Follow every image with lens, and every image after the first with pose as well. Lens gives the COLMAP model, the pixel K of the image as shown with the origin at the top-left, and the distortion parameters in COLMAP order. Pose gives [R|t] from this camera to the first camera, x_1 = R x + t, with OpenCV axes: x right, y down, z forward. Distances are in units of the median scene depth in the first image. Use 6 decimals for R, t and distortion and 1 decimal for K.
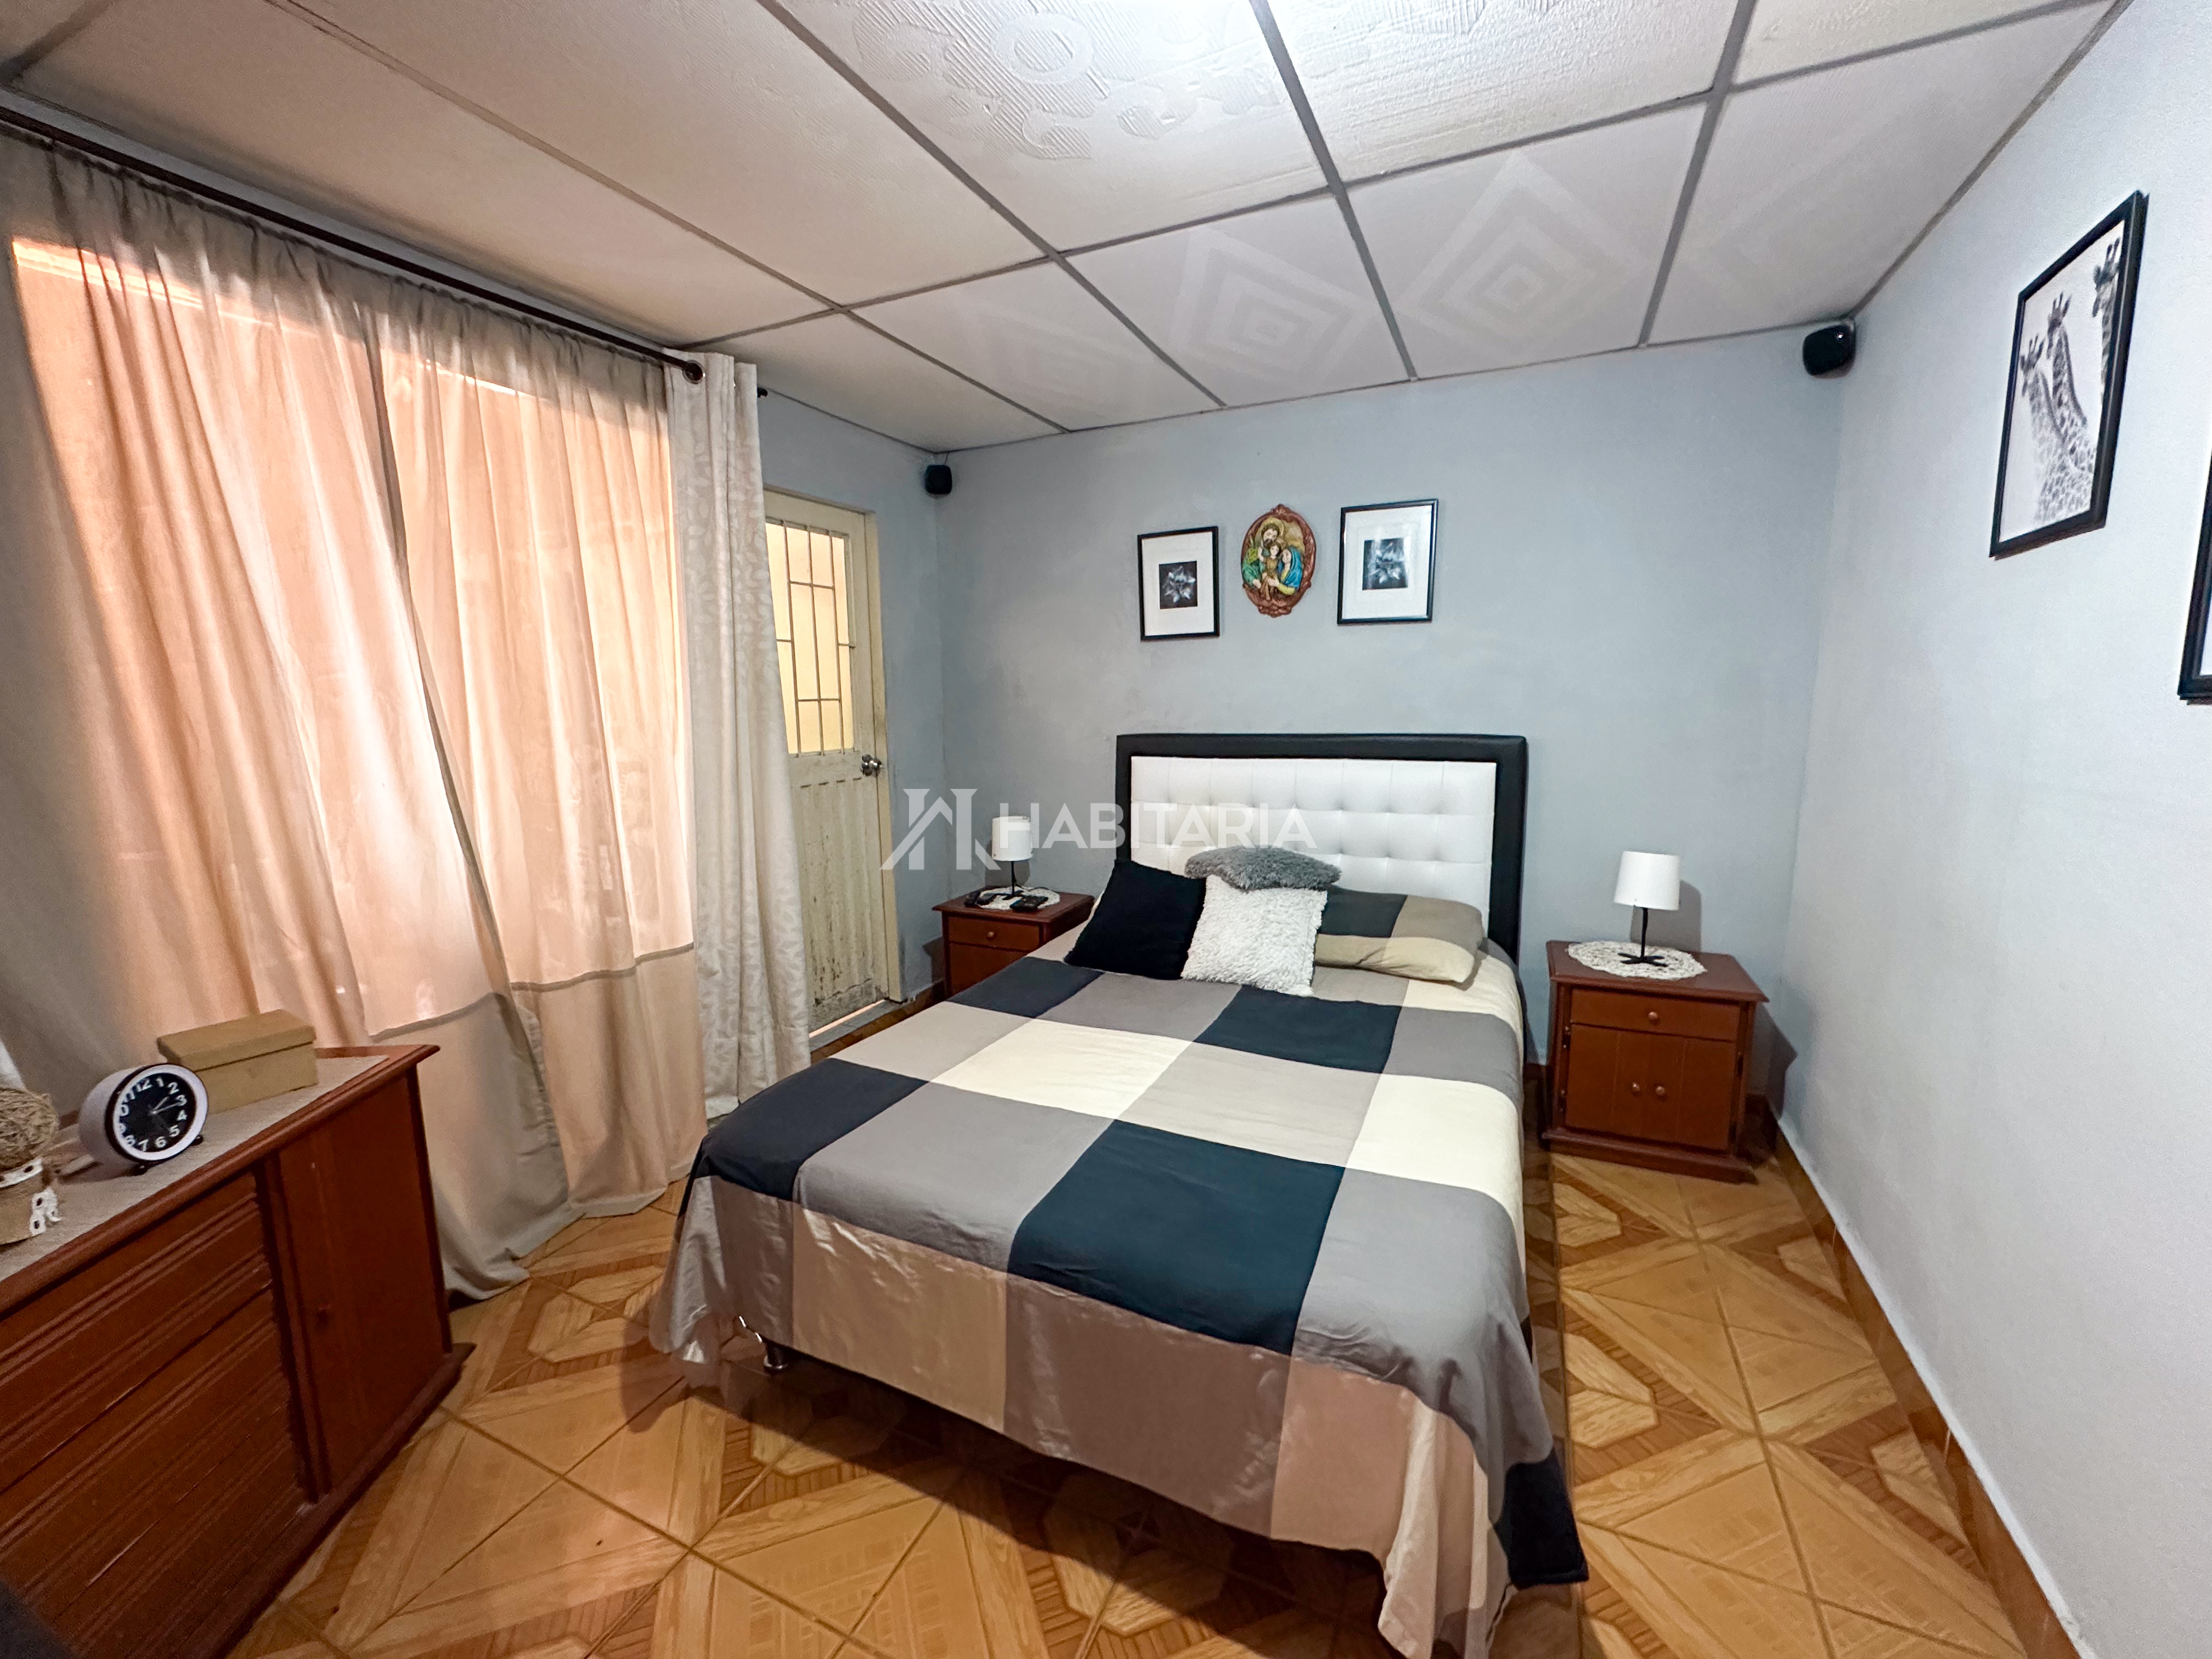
lens RADIAL K [[883.5, 0, 1108.6], [0, 883.5, 824.4], [0, 0, 1]] dist [-0.004096, 0.001249]
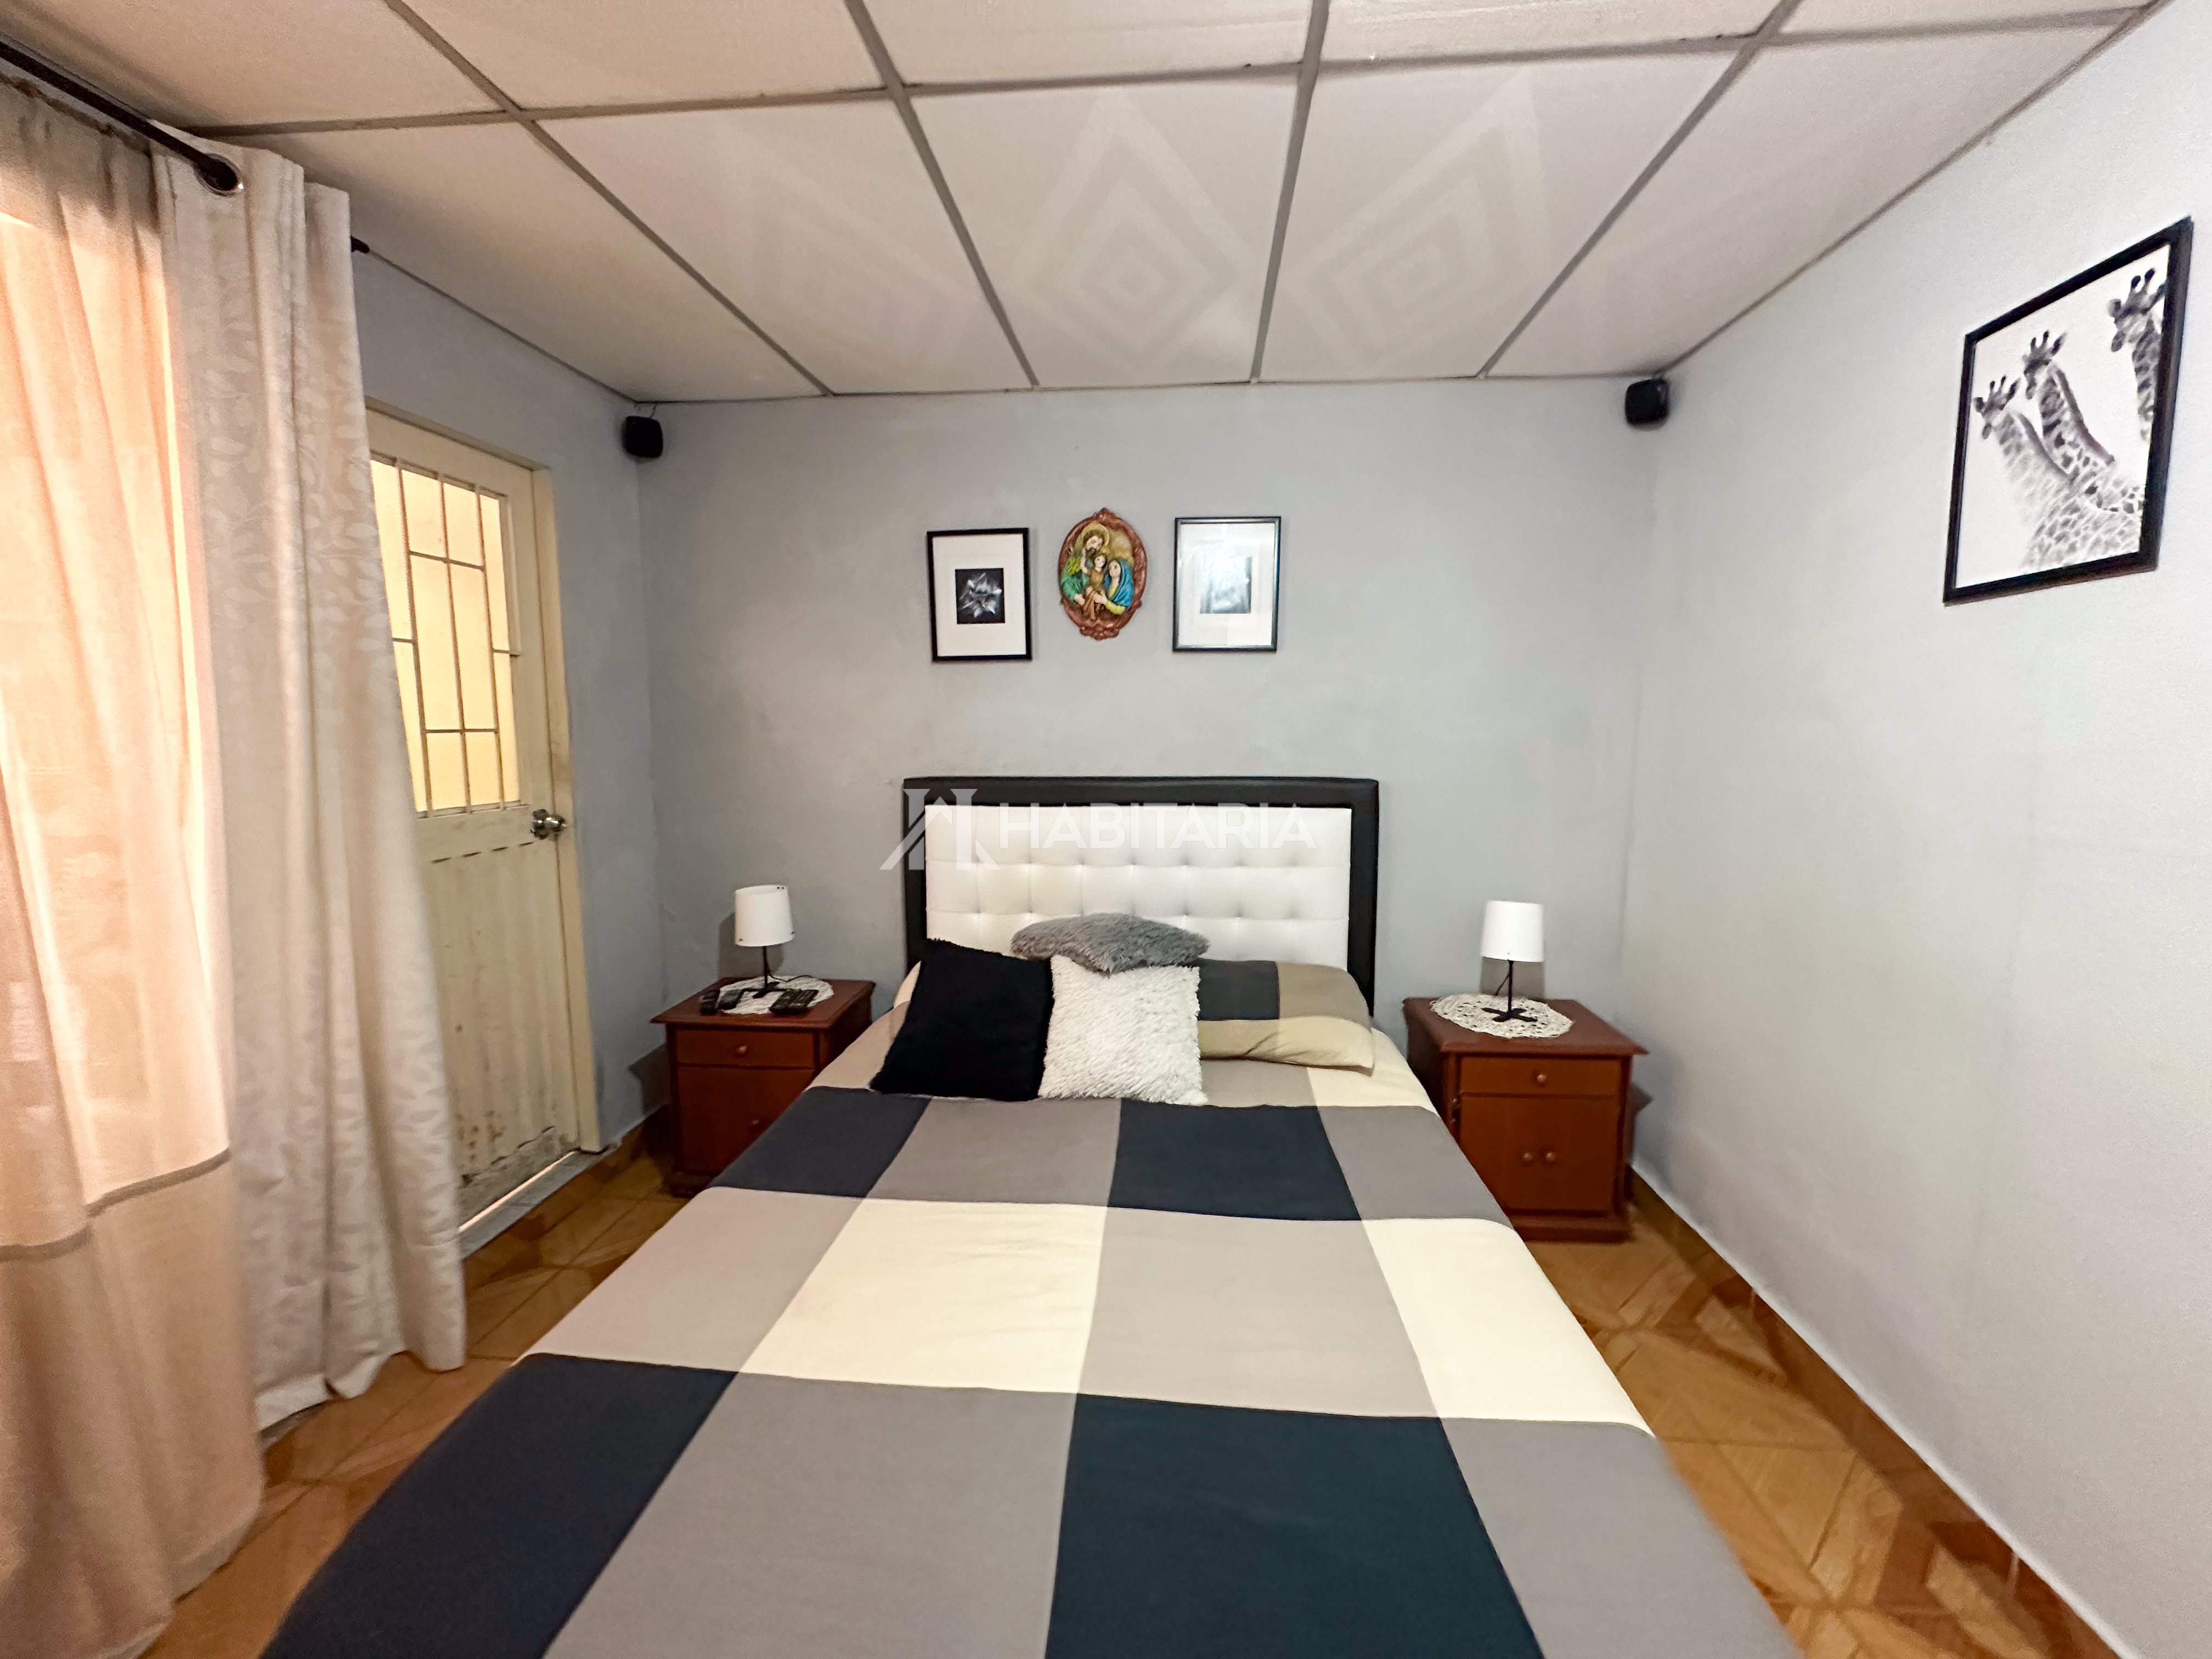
lens RADIAL K [[883.5, 0, 1110.9], [0, 883.5, 826.8], [0, 0, 1]] dist [-0.004096, 0.001249]
pose [[0.938938, -0.025429, 0.343147, -0.120587], [0.036740, 0.998973, -0.026500, -0.040094], [-0.342121, 0.037489, 0.938908, 0.253259]]
